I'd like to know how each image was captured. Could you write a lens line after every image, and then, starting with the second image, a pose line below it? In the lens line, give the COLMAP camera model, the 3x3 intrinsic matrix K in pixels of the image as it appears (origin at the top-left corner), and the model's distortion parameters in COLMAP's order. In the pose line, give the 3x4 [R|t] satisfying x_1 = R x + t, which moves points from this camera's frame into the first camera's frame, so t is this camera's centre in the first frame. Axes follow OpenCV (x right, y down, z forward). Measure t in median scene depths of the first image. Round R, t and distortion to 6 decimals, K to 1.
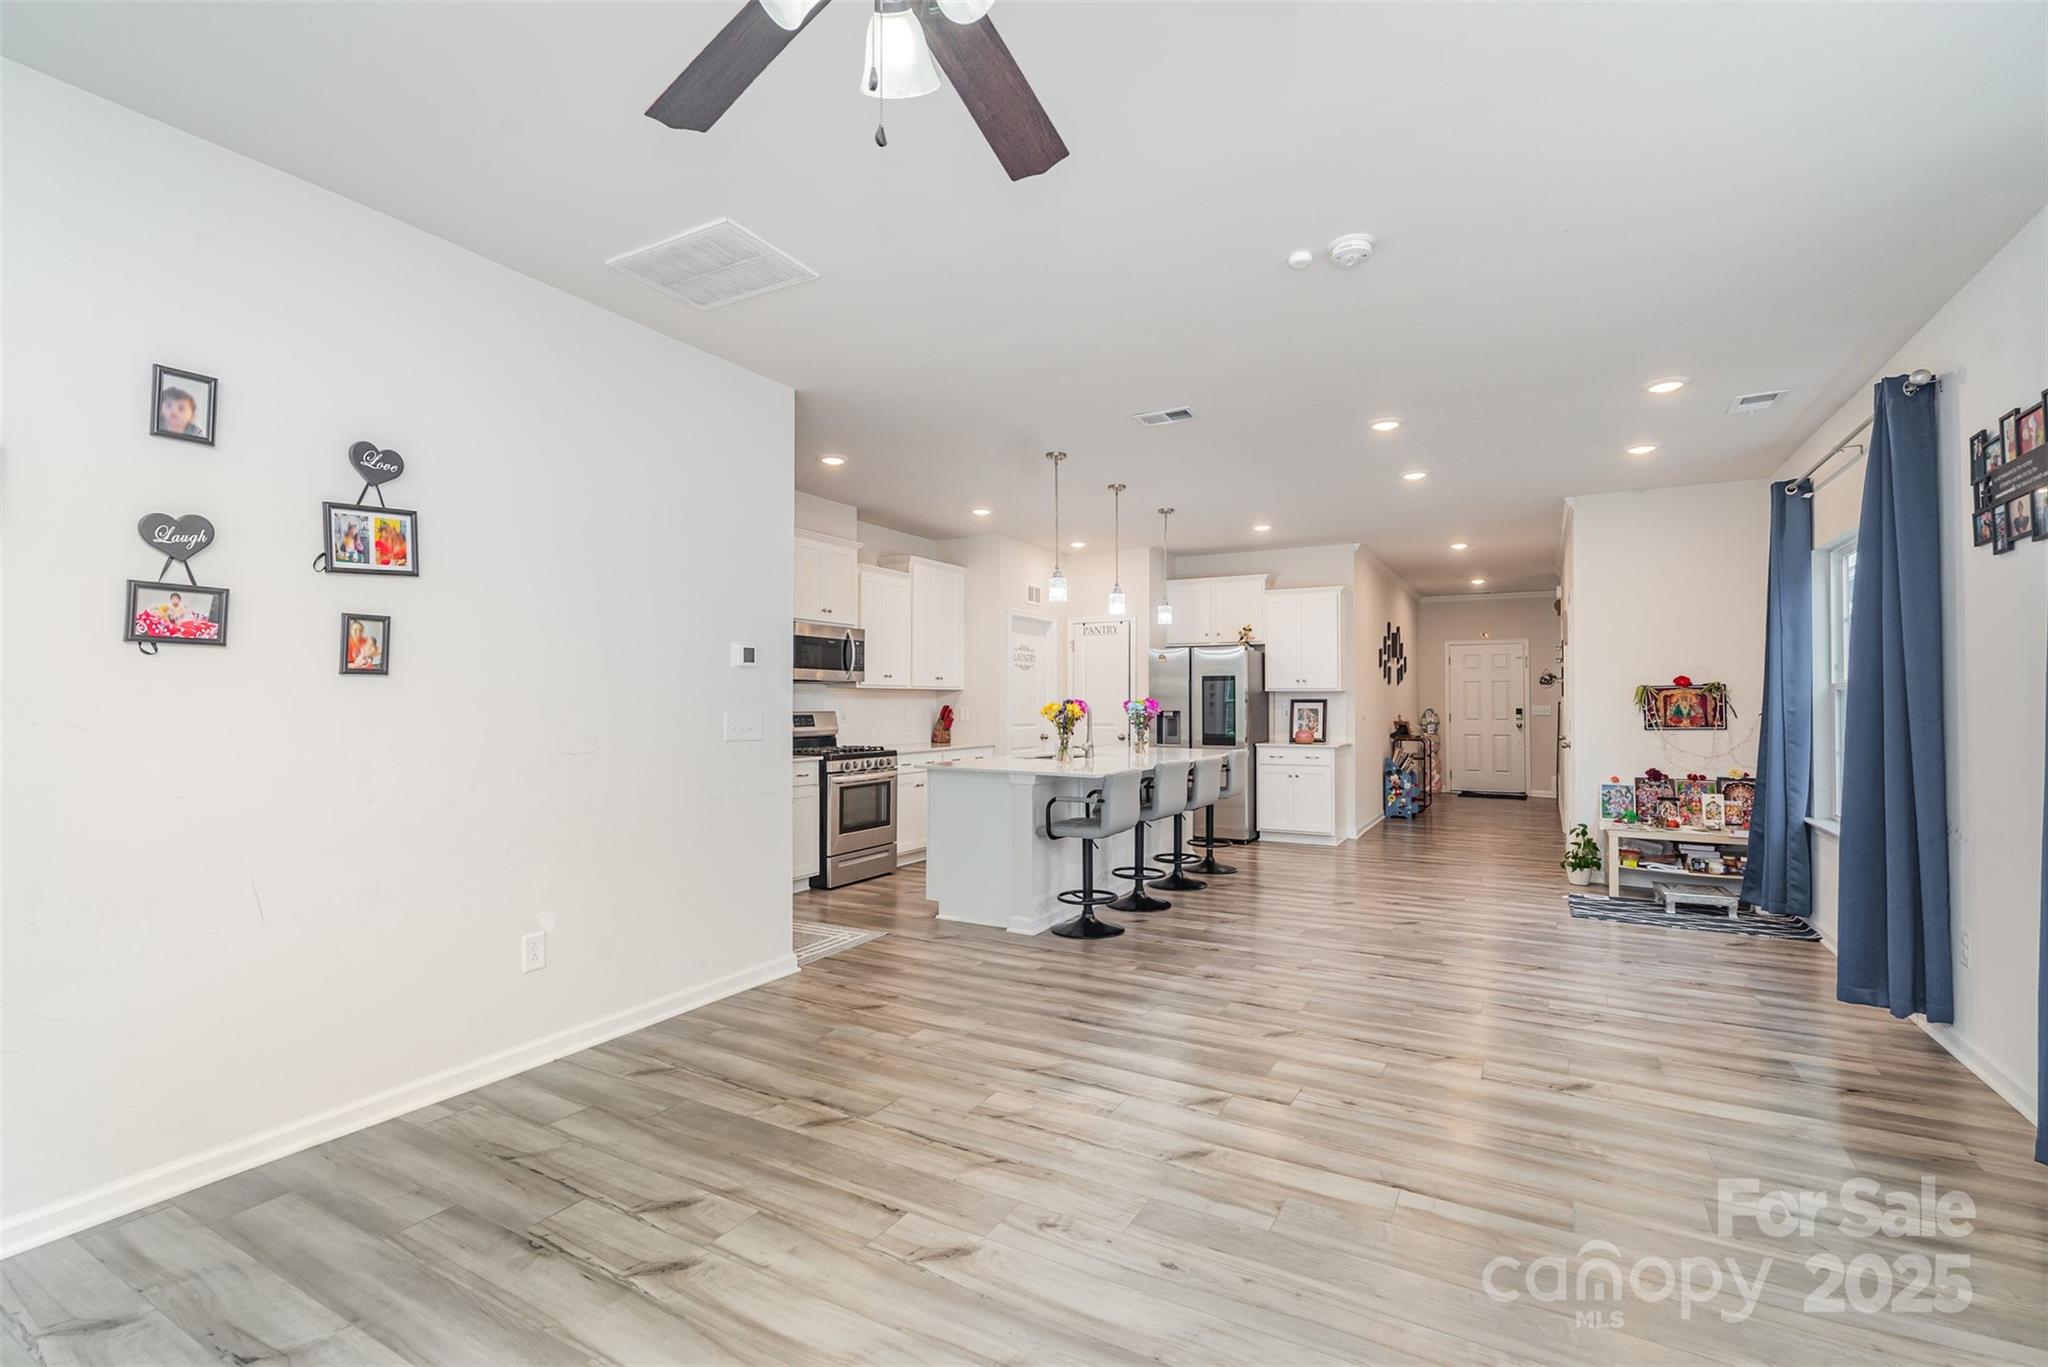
lens RADIAL K [[937.8, 0, 1017.6], [0, 937.8, 683.9], [0, 0, 1]] dist [0.001881, -0.000013]
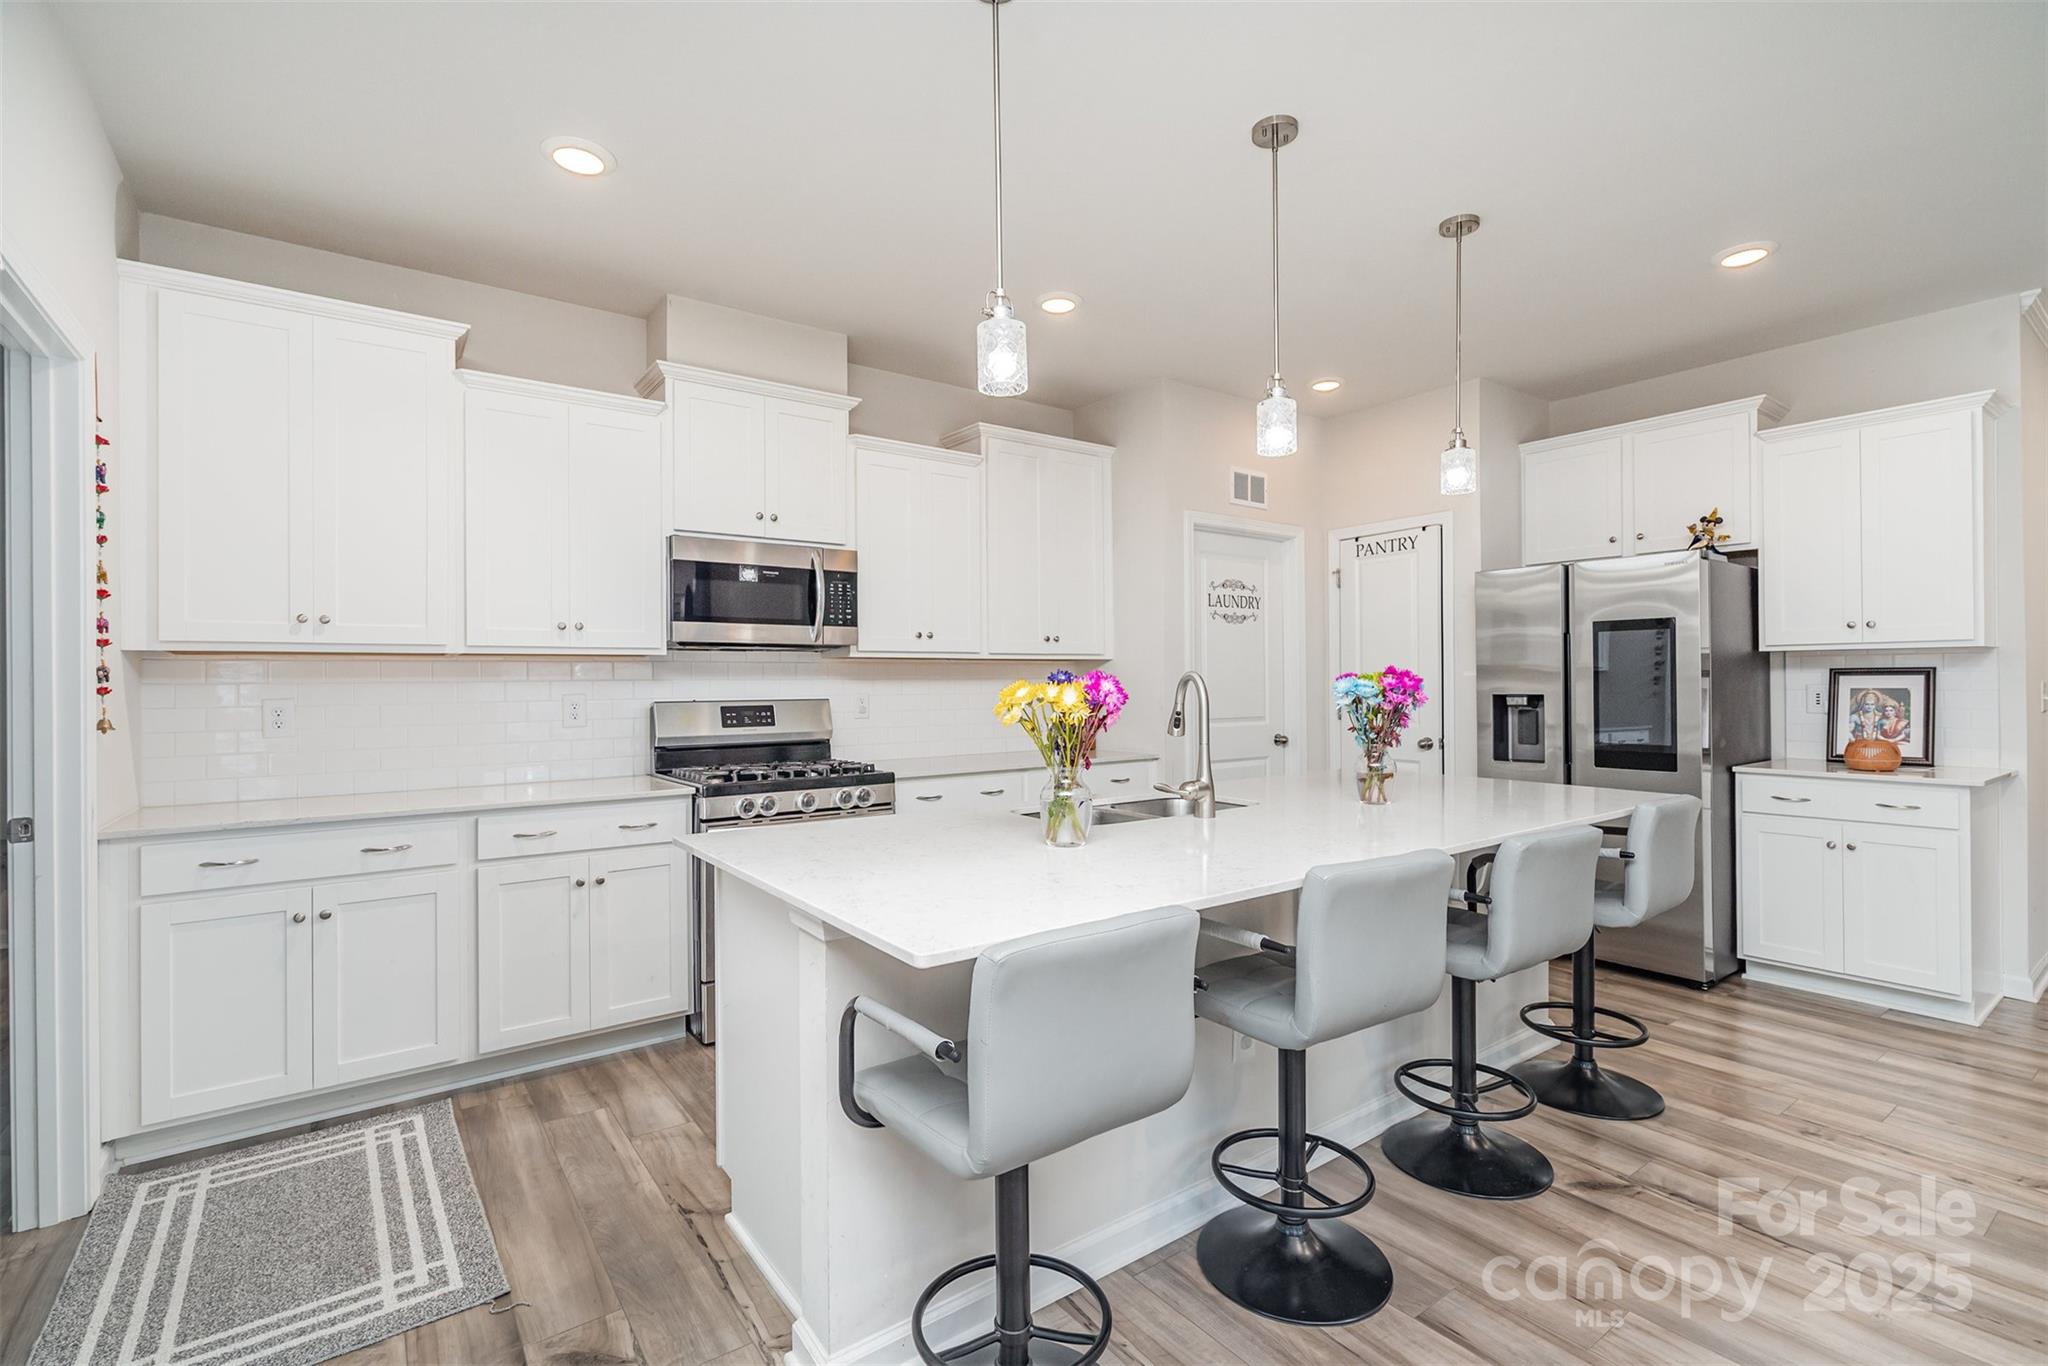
lens RADIAL K [[937.8, 0, 1023.9], [0, 937.8, 679.3], [0, 0, 1]] dist [0.001881, -0.000013]
pose [[0.911924, -0.009801, -0.410241, 0.128517], [0.016177, 0.999796, 0.012073, 0.010489], [0.410039, -0.017646, 0.911897, 0.449018]]
